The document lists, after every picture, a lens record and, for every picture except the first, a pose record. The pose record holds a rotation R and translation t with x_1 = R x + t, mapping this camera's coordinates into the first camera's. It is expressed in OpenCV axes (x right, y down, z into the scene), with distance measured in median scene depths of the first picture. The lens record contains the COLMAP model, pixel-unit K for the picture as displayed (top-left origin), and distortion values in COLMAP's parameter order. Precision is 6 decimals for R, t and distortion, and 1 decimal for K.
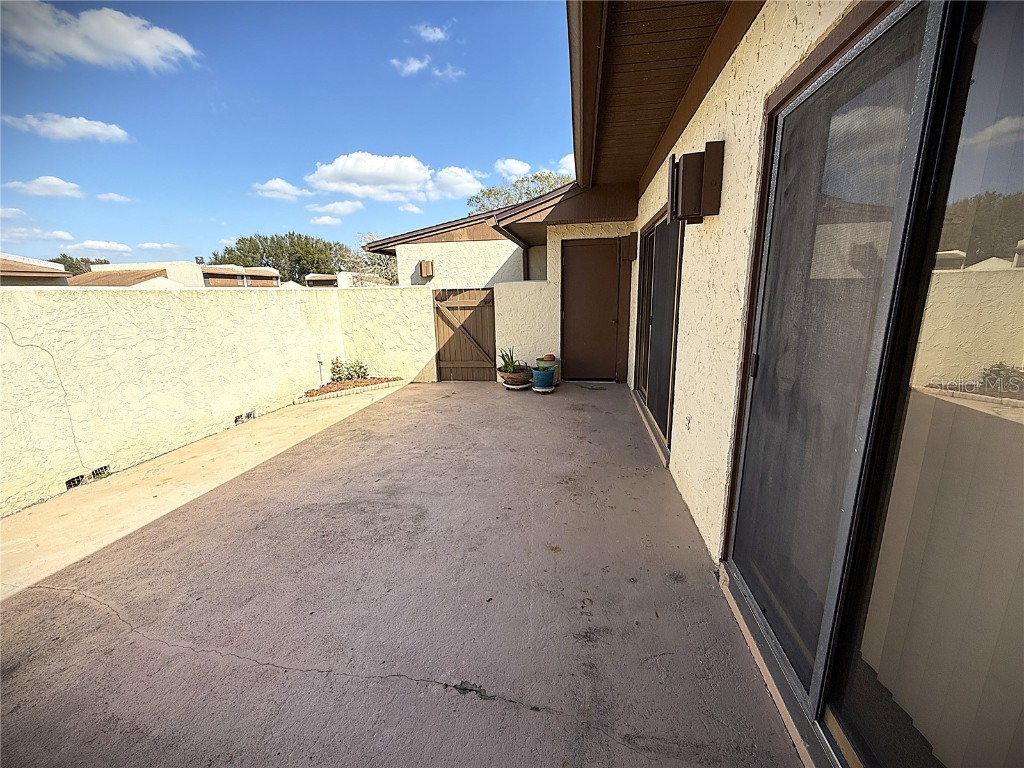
lens RADIAL K [[408.6, 0, 518.4], [0, 408.6, 385.6], [0, 0, 1]] dist [-0.000818, -0.000006]
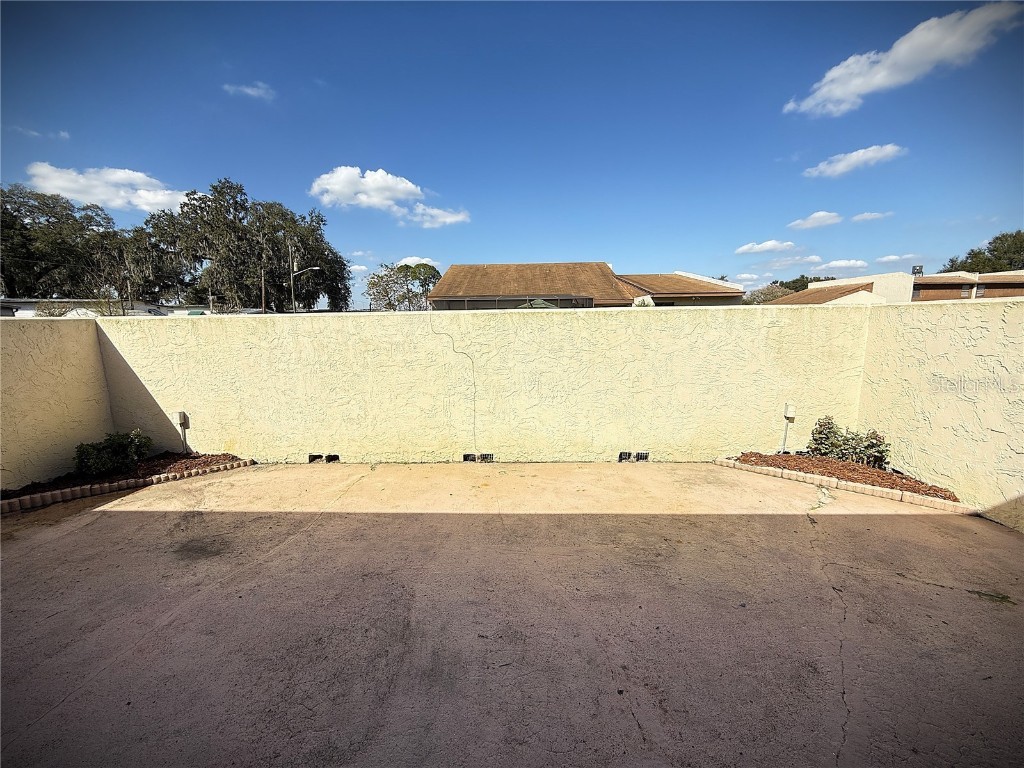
lens RADIAL K [[408.6, 0, 513.2], [0, 408.6, 387.8], [0, 0, 1]] dist [-0.000818, -0.000006]
pose [[0.122605, 0.187188, -0.974643, 0.080562], [-0.212779, 0.964174, 0.158411, -0.103547], [0.969378, 0.187962, 0.158042, 0.420837]]
